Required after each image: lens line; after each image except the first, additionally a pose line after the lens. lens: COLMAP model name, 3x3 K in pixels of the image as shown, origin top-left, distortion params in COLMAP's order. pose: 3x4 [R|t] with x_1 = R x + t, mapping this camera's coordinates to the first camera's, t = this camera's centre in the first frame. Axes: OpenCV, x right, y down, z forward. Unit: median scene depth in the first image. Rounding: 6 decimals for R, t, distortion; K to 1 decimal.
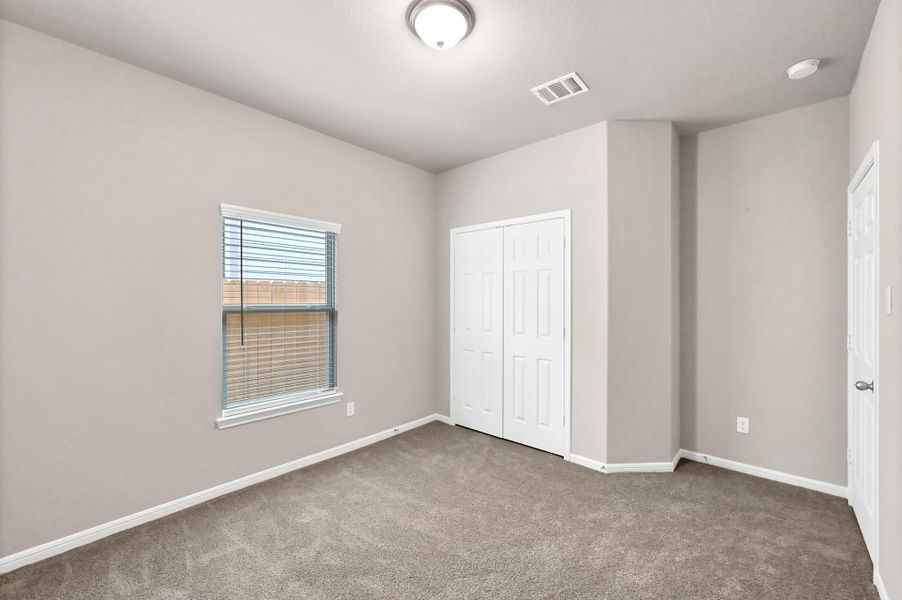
lens RADIAL K [[364.8, 0, 449.7], [0, 364.8, 301.5], [0, 0, 1]] dist [0.001502, 0.000001]
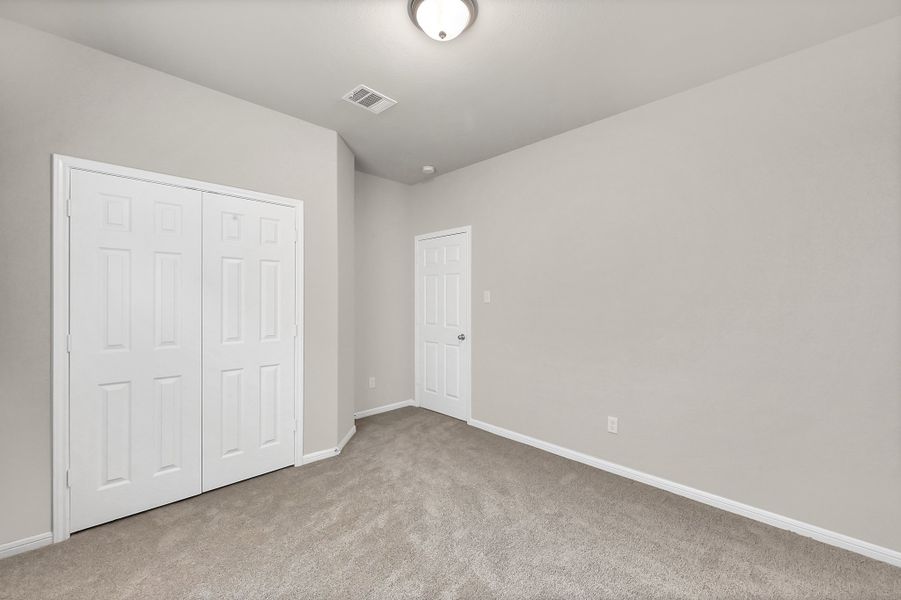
lens RADIAL K [[382.5, 0, 447.2], [0, 382.5, 299.9], [0, 0, 1]] dist [-0.004990, 0.000461]
pose [[0.055755, -0.005471, 0.998429, -0.435071], [0.002352, 0.999983, 0.005348, 0.000677], [-0.998442, 0.002050, 0.055767, 0.380648]]
